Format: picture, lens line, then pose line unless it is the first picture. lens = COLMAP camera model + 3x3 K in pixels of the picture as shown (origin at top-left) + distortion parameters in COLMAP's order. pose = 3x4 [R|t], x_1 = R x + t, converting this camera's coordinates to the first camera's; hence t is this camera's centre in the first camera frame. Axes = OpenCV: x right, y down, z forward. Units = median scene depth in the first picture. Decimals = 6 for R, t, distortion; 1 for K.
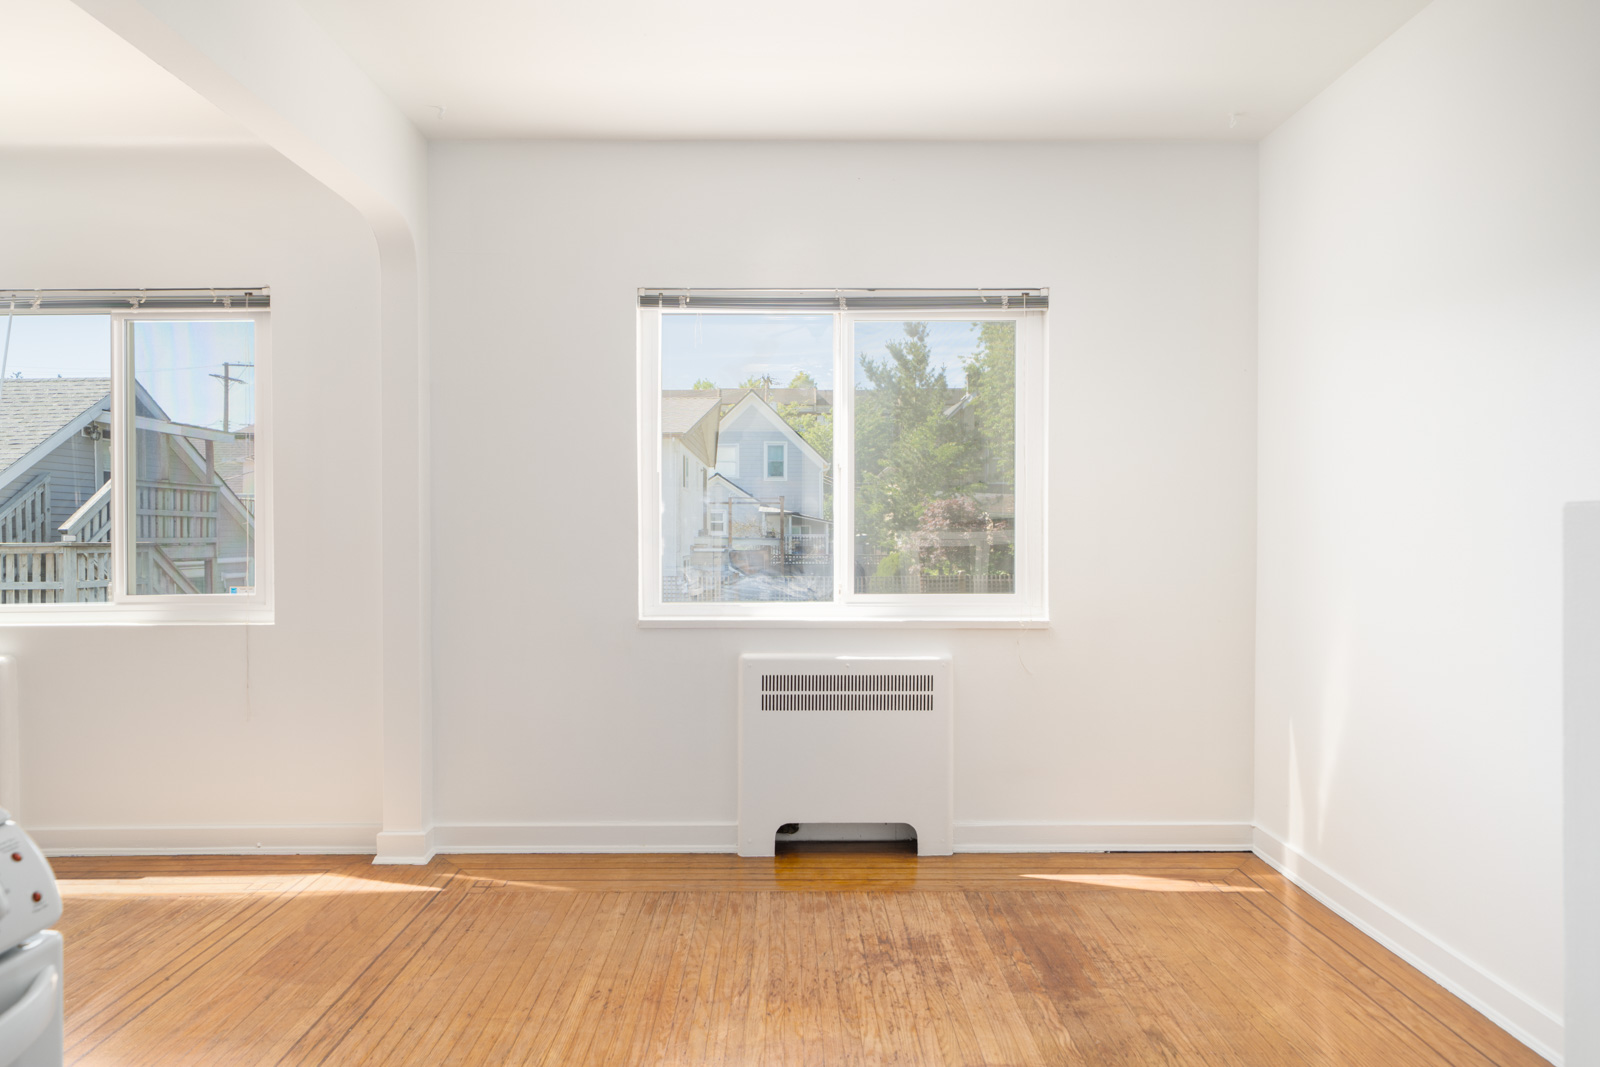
lens RADIAL K [[897.7, 0, 773.0], [0, 897.7, 551.2], [0, 0, 1]] dist [0.008451, 0.002315]
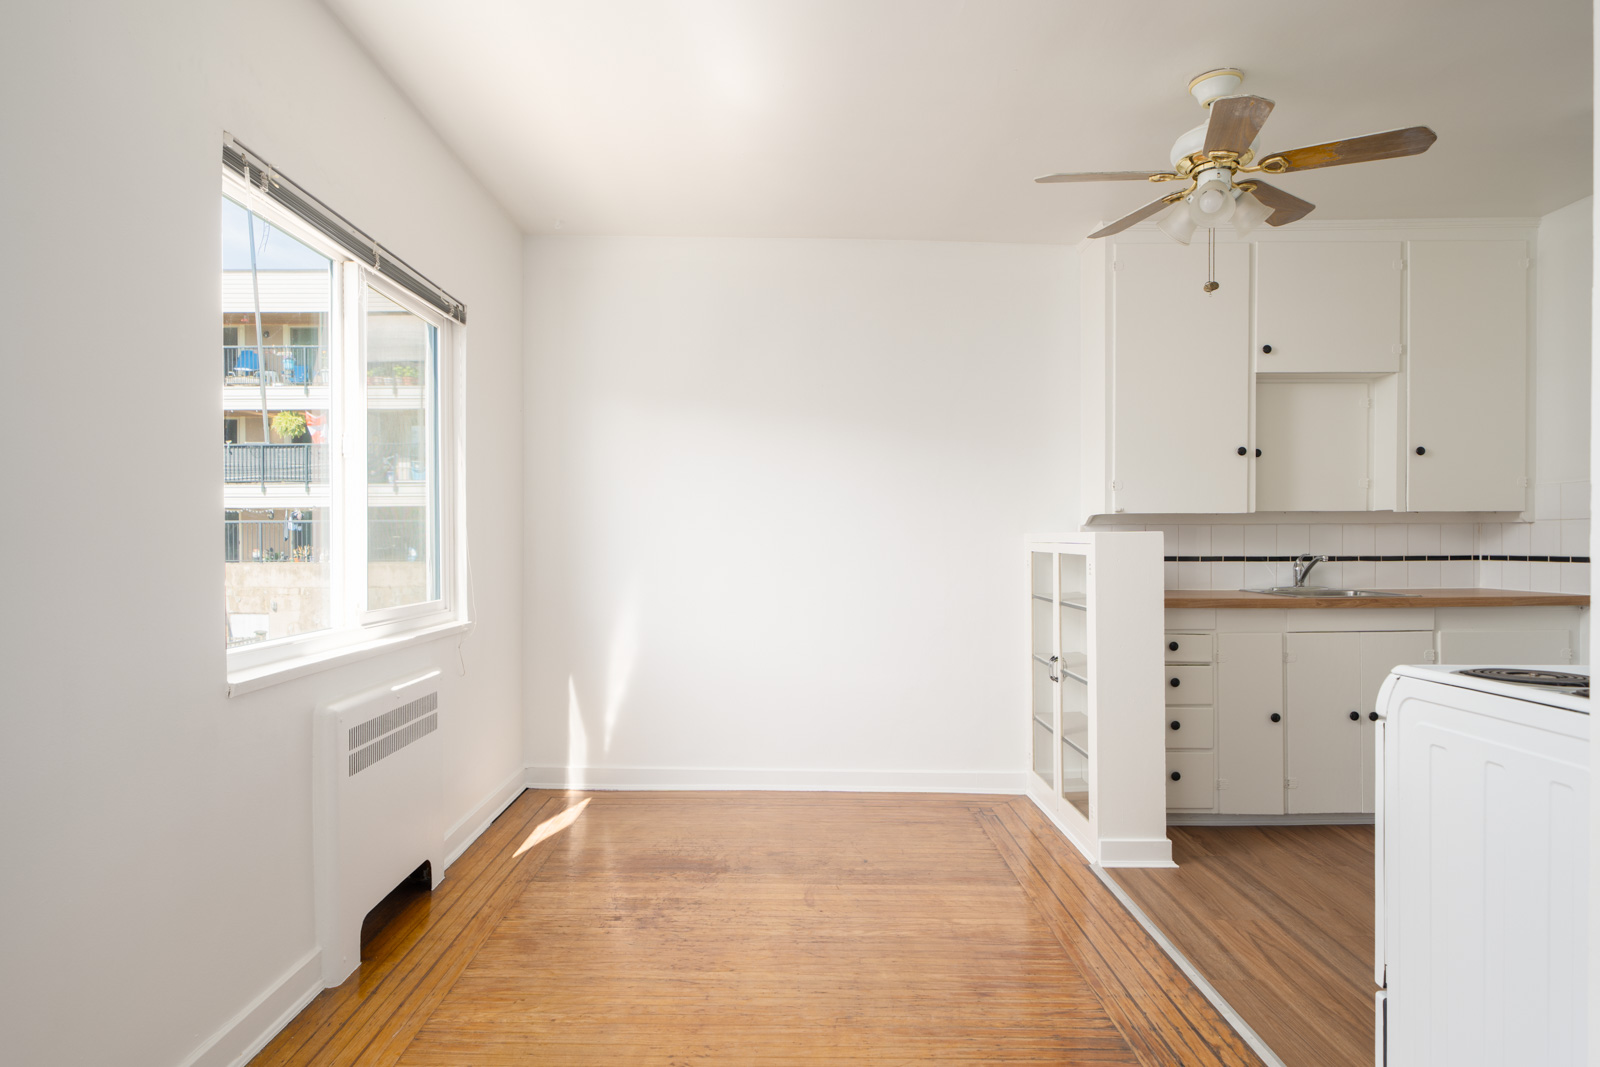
lens RADIAL K [[897.7, 0, 805.7], [0, 897.7, 544.7], [0, 0, 1]] dist [0.008451, 0.002315]
pose [[-0.020968, -0.002953, 0.999776, -0.786436], [0.018324, 0.999827, 0.003337, -0.011529], [-0.999612, 0.018390, -0.020910, 0.646276]]
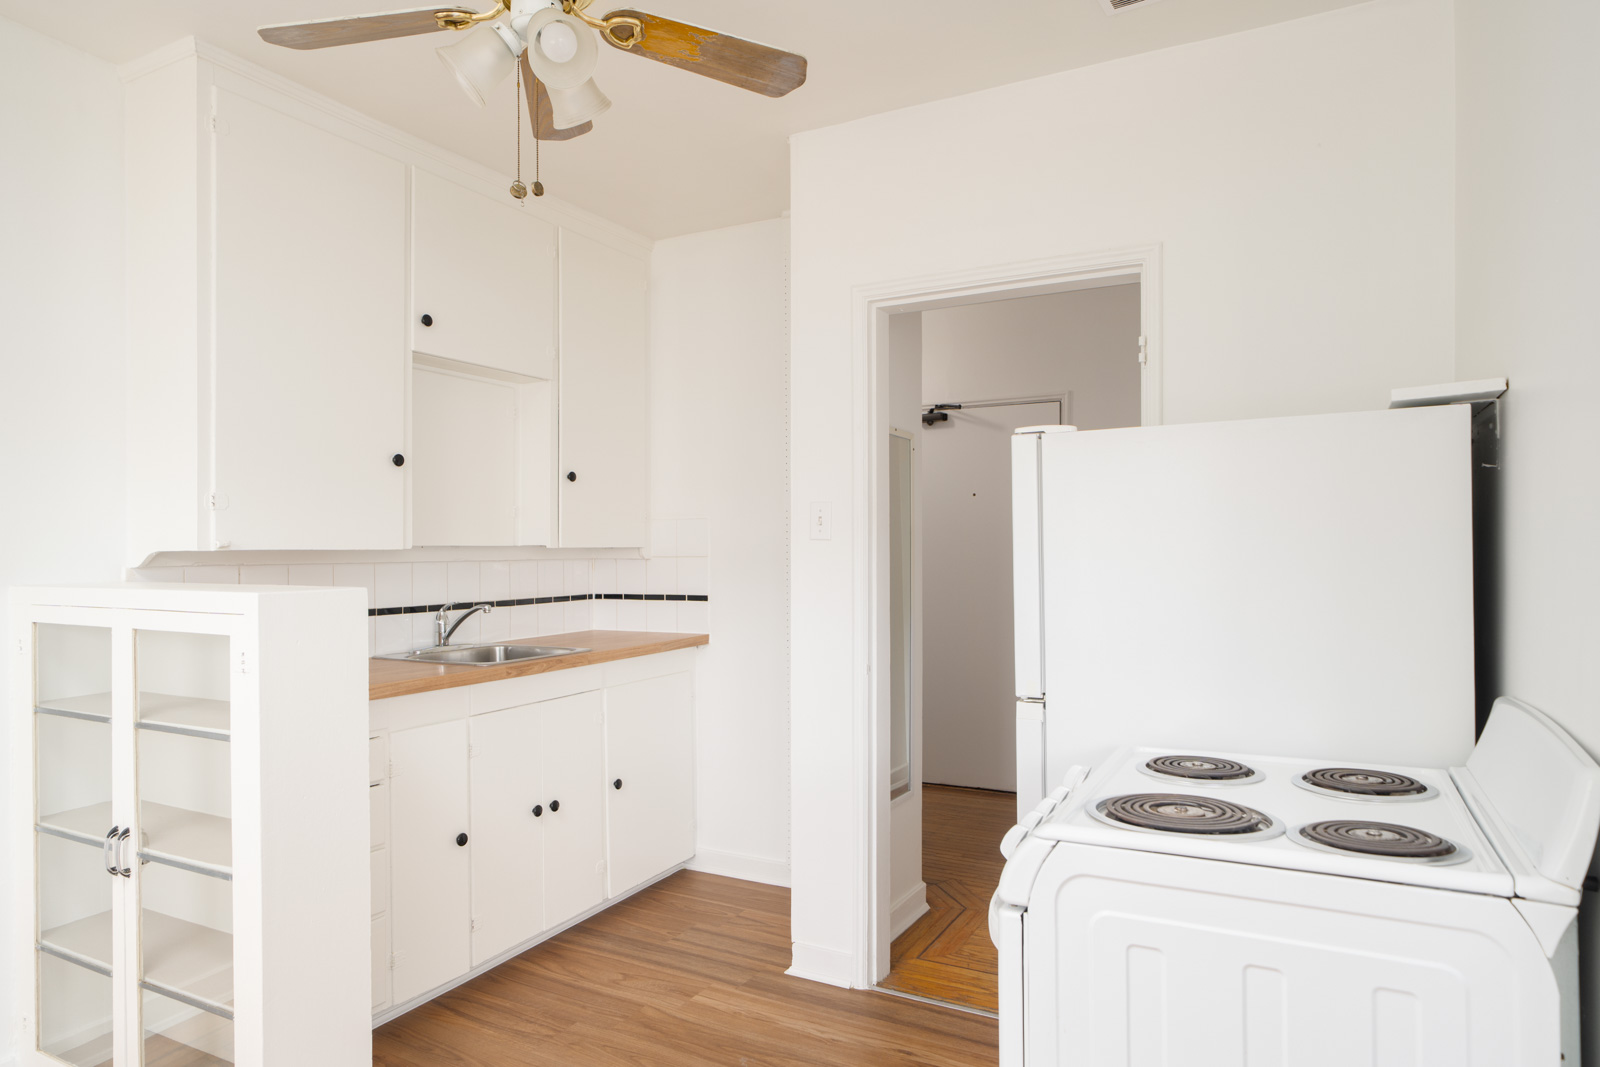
lens RADIAL K [[980.0, 0, 785.7], [0, 980.0, 547.7], [0, 0, 1]] dist [0.000390, -0.005457]
pose [[-0.880062, 0.007896, 0.474793, -0.340397], [0.014639, 0.999838, 0.010506, -0.045004], [-0.474633, 0.016197, -0.880035, 0.664719]]
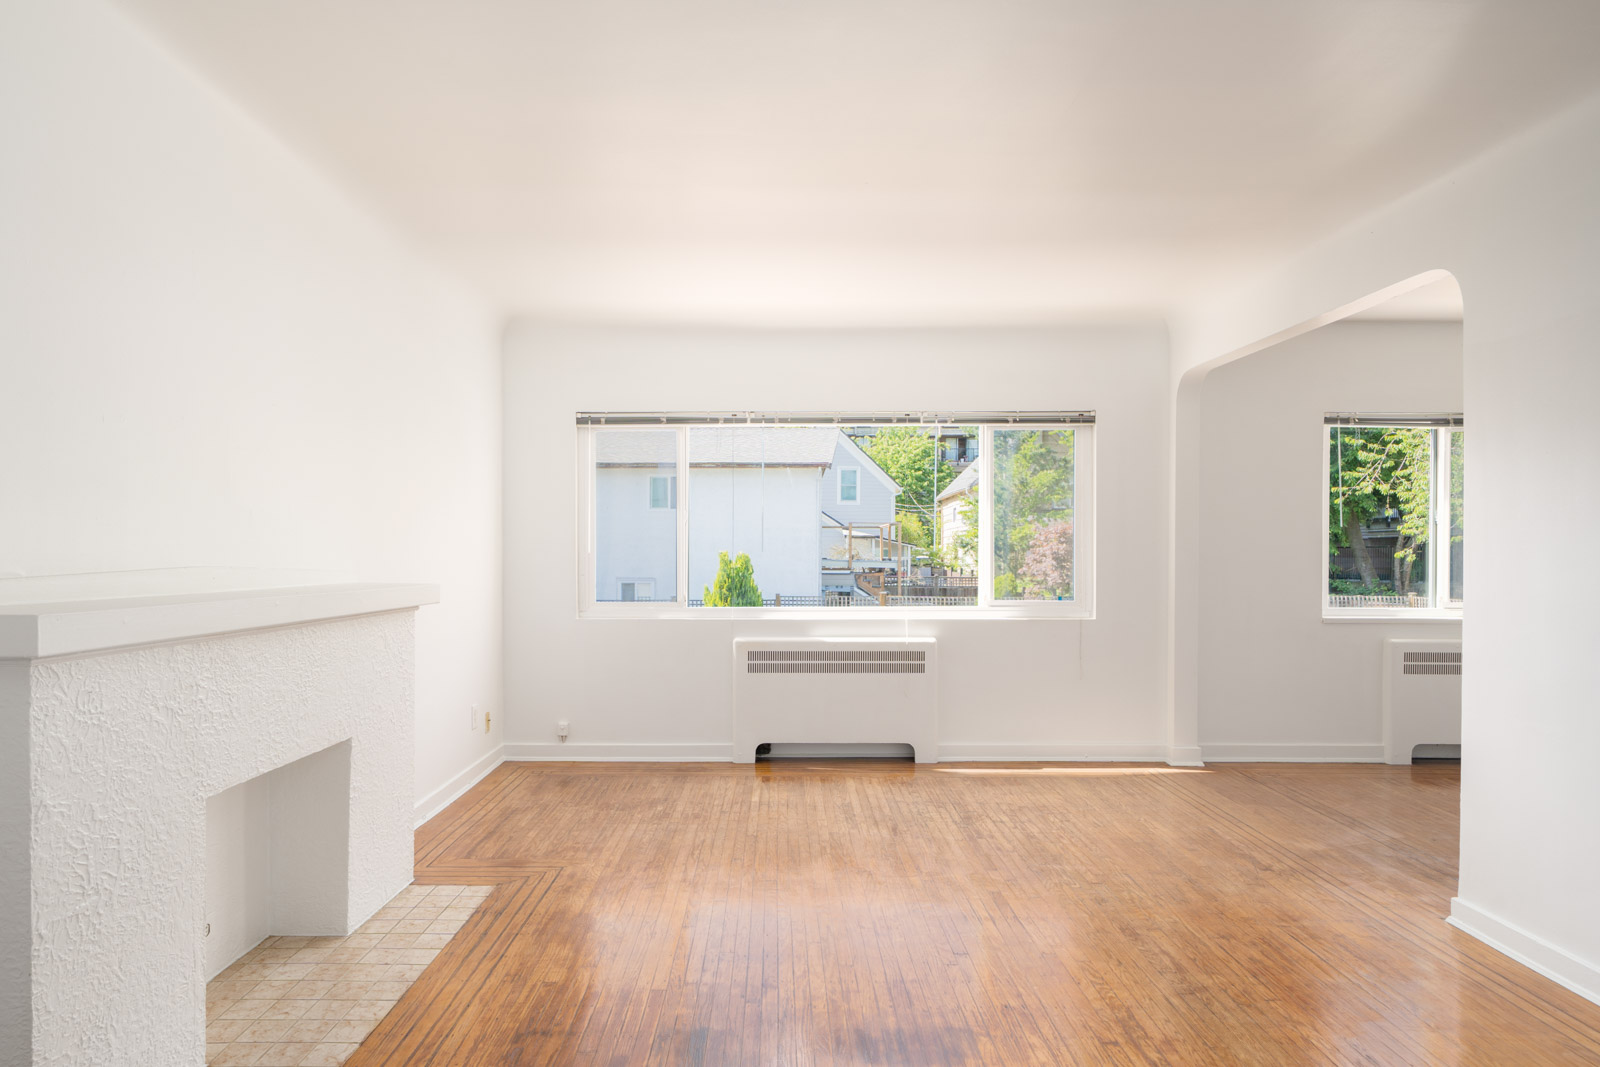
lens RADIAL K [[907.9, 0, 778.8], [0, 907.9, 567.9], [0, 0, 1]] dist [0.007351, -0.001293]
pose [[0.999985, 0.005518, 0.000639, -1.164961], [-0.005515, 0.999974, -0.004607, 0.000007], [-0.000665, 0.004603, 0.999989, -0.653984]]
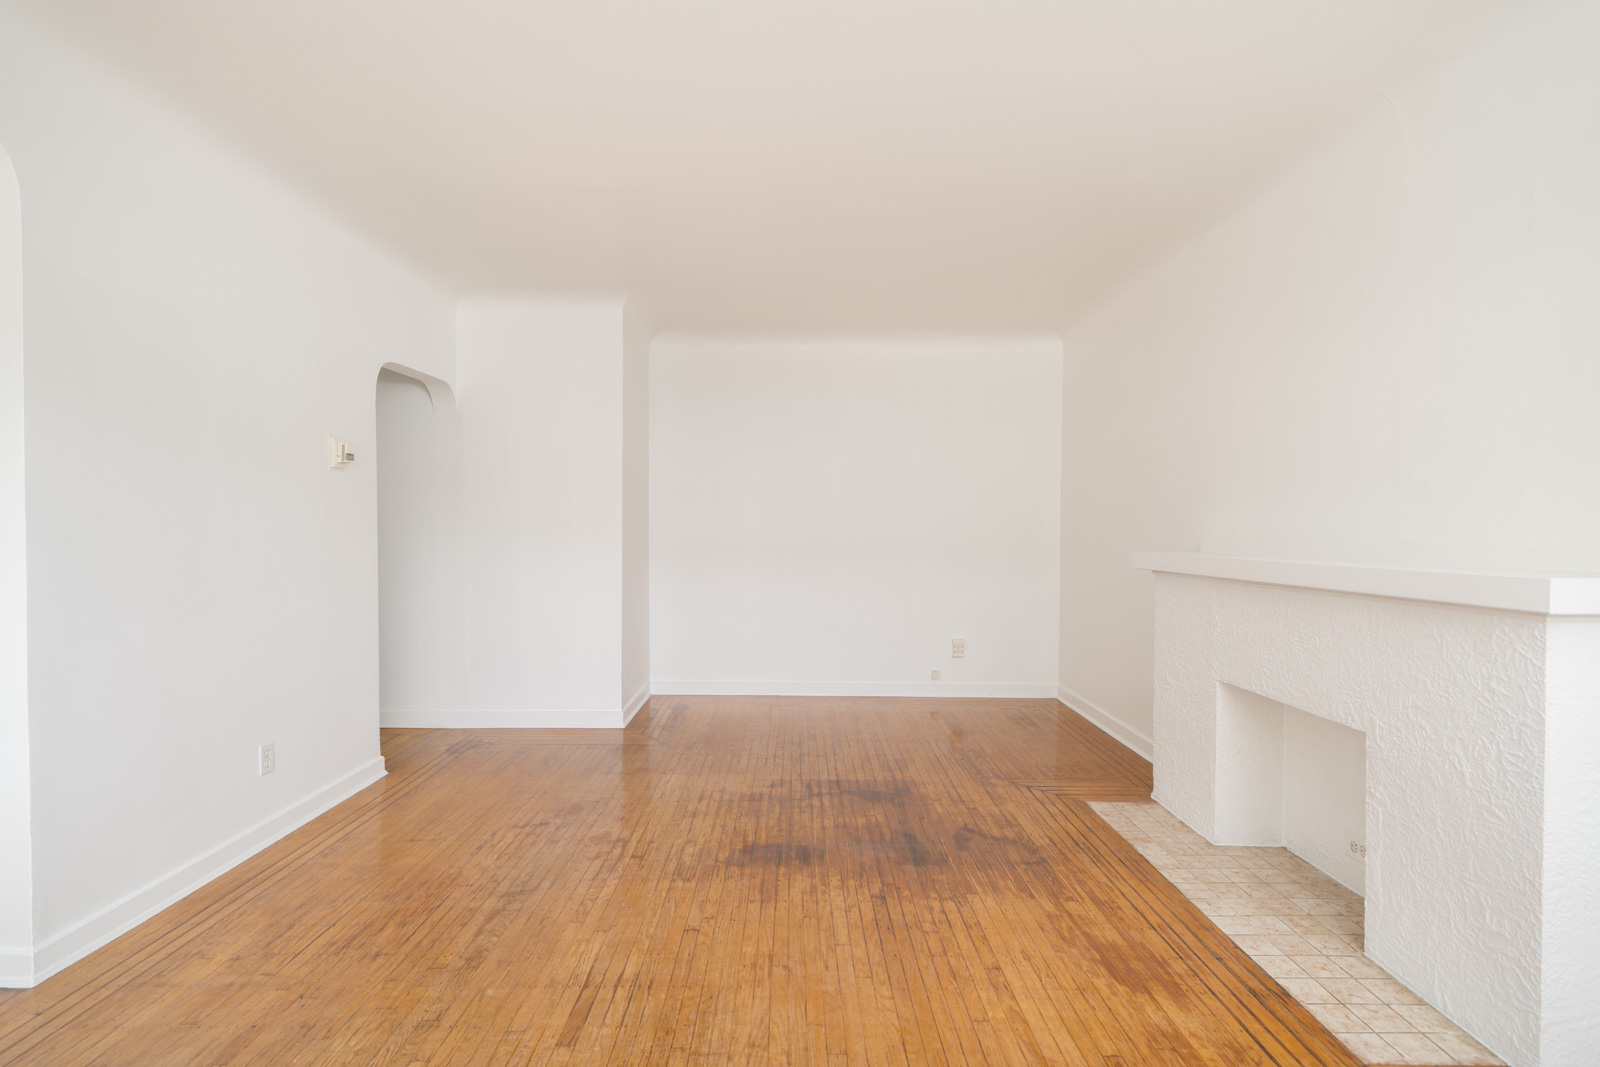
lens RADIAL K [[760.2, 0, 786.1], [0, 760.2, 541.2], [0, 0, 1]] dist [0.003167, 0.001184]
pose [[-0.999941, -0.002489, 0.010607, -1.082322], [-0.002156, 0.999508, 0.031301, -0.023073], [-0.010680, 0.031277, -0.999454, 0.934599]]
